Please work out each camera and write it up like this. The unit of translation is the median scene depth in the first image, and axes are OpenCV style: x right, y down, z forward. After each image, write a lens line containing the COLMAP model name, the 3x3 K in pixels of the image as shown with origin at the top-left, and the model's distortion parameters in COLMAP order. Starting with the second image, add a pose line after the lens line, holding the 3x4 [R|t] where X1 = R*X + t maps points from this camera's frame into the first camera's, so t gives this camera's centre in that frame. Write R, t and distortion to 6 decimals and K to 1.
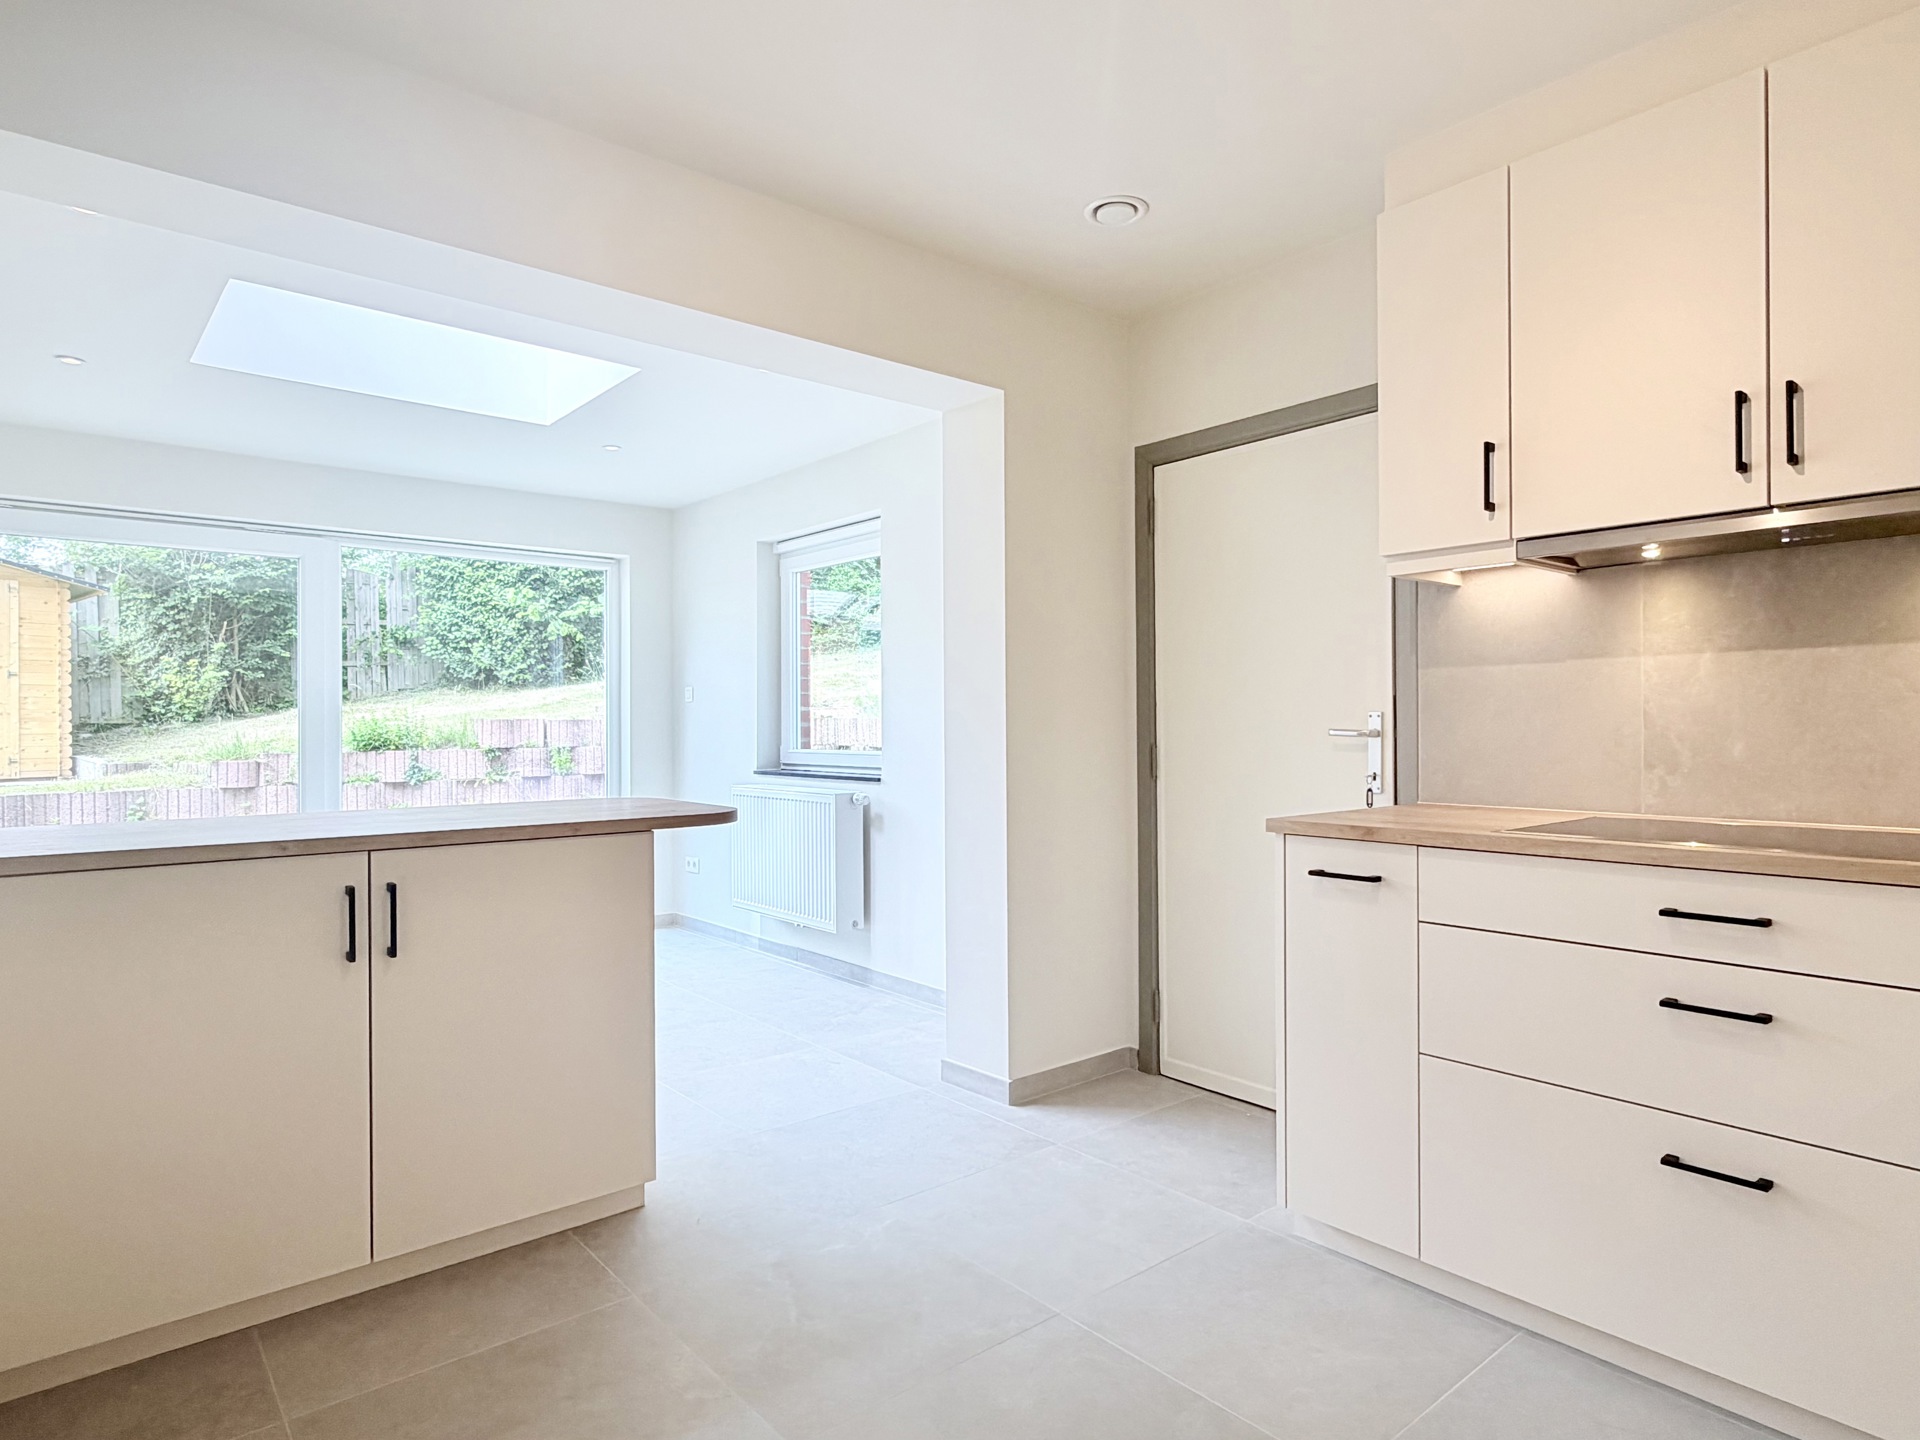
lens RADIAL K [[1078.7, 0, 960.0], [0, 1078.7, 720.0], [0, 0, 1]] dist [-0.000575, -0.000724]
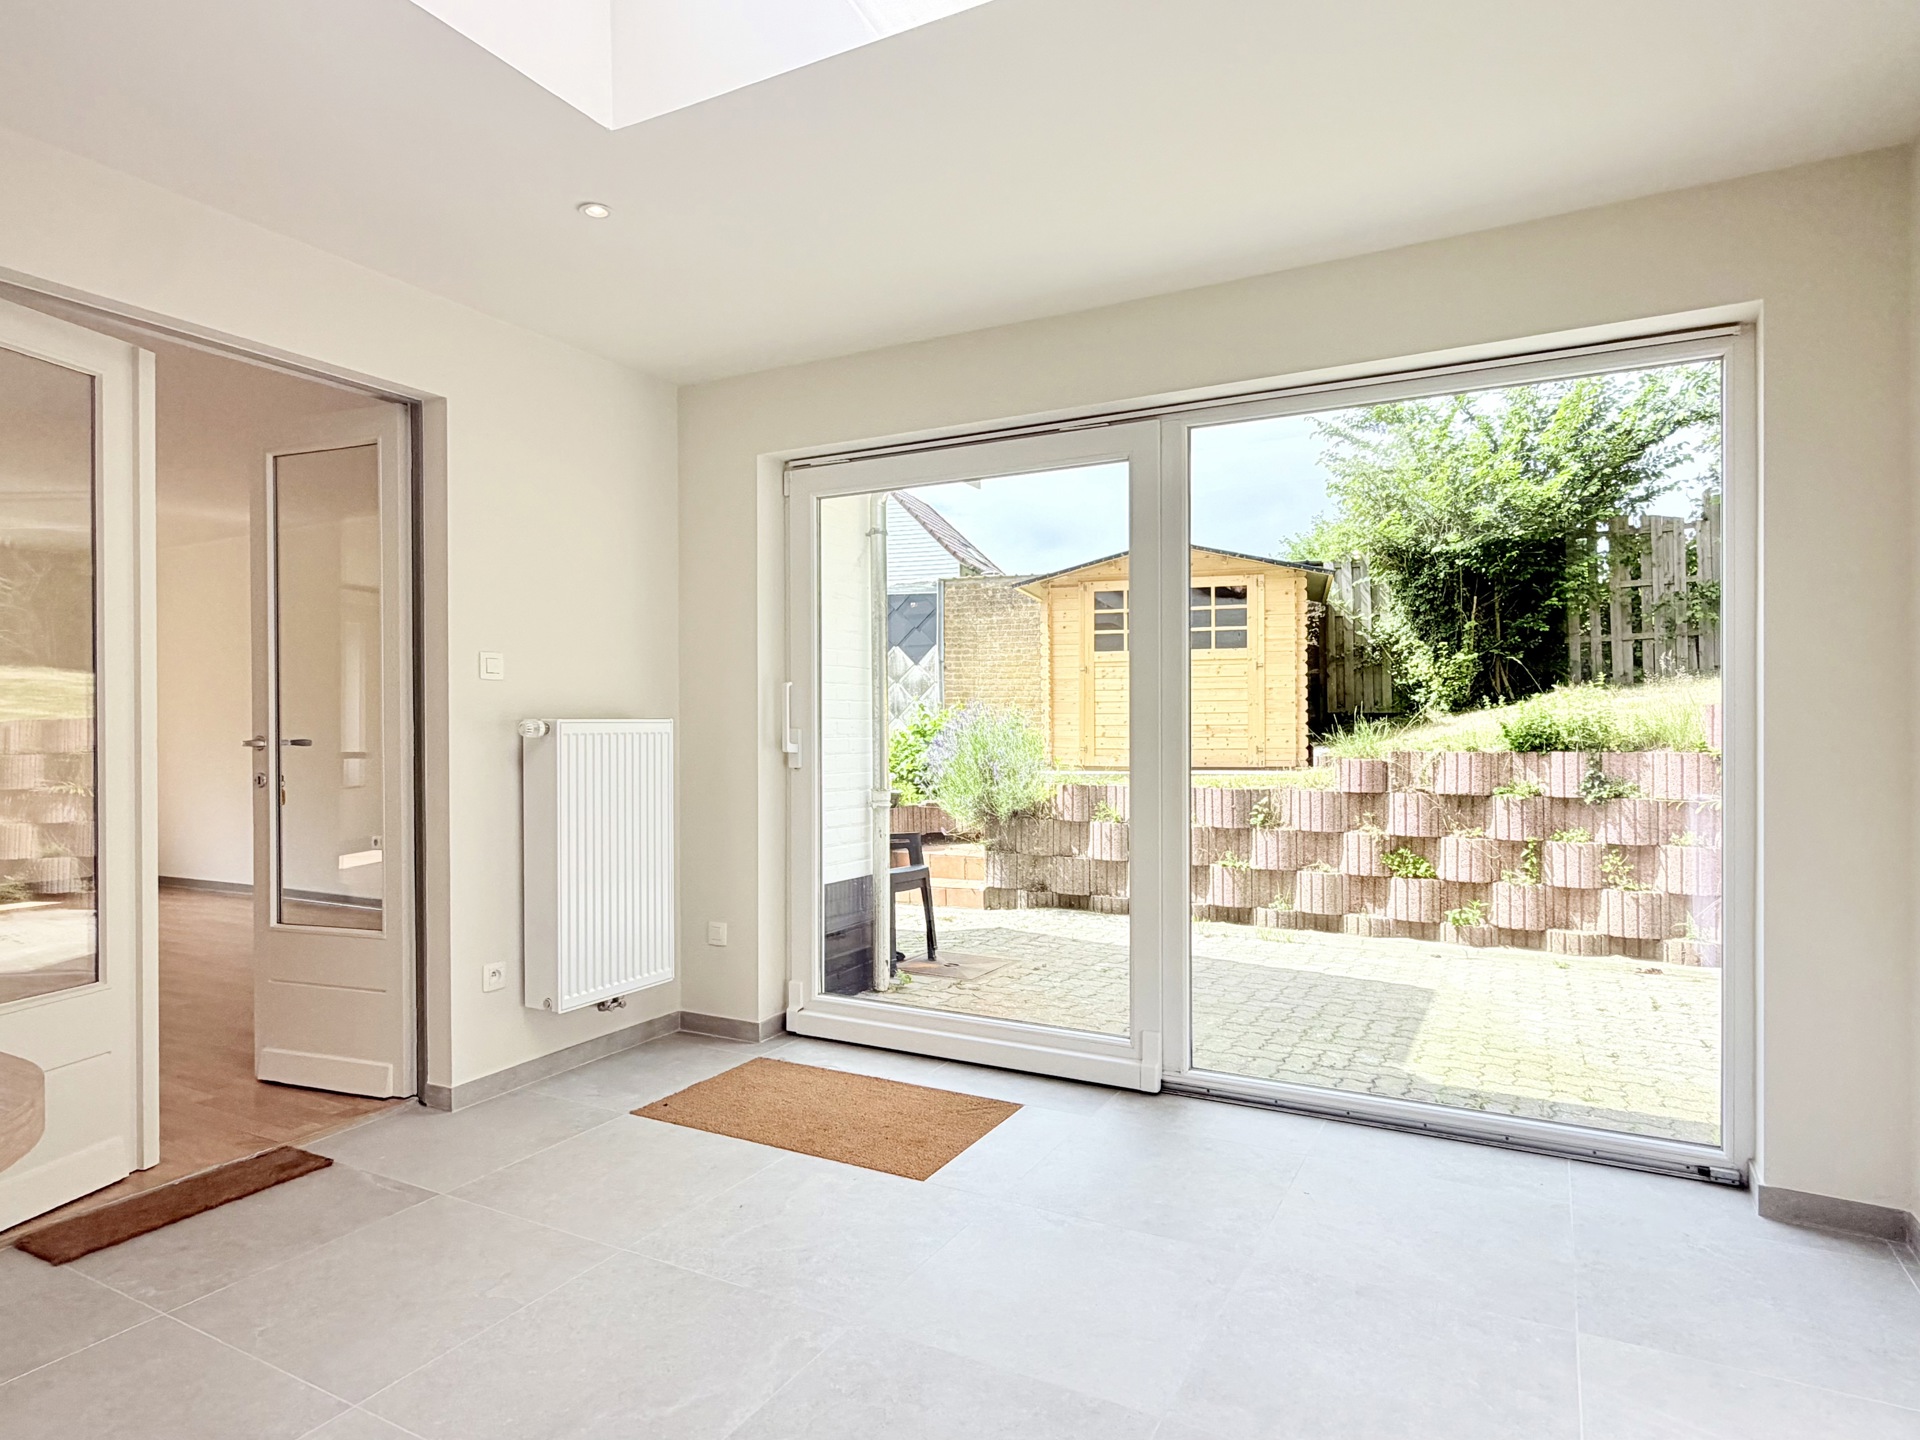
lens RADIAL K [[1078.7, 0, 960.0], [0, 1078.7, 720.0], [0, 0, 1]] dist [-0.000575, -0.000724]
pose [[0.364311, 0.002994, -0.931272, -0.021337], [0.006680, 0.999961, 0.005828, 0.001142], [0.931253, -0.008344, 0.364277, 0.306124]]
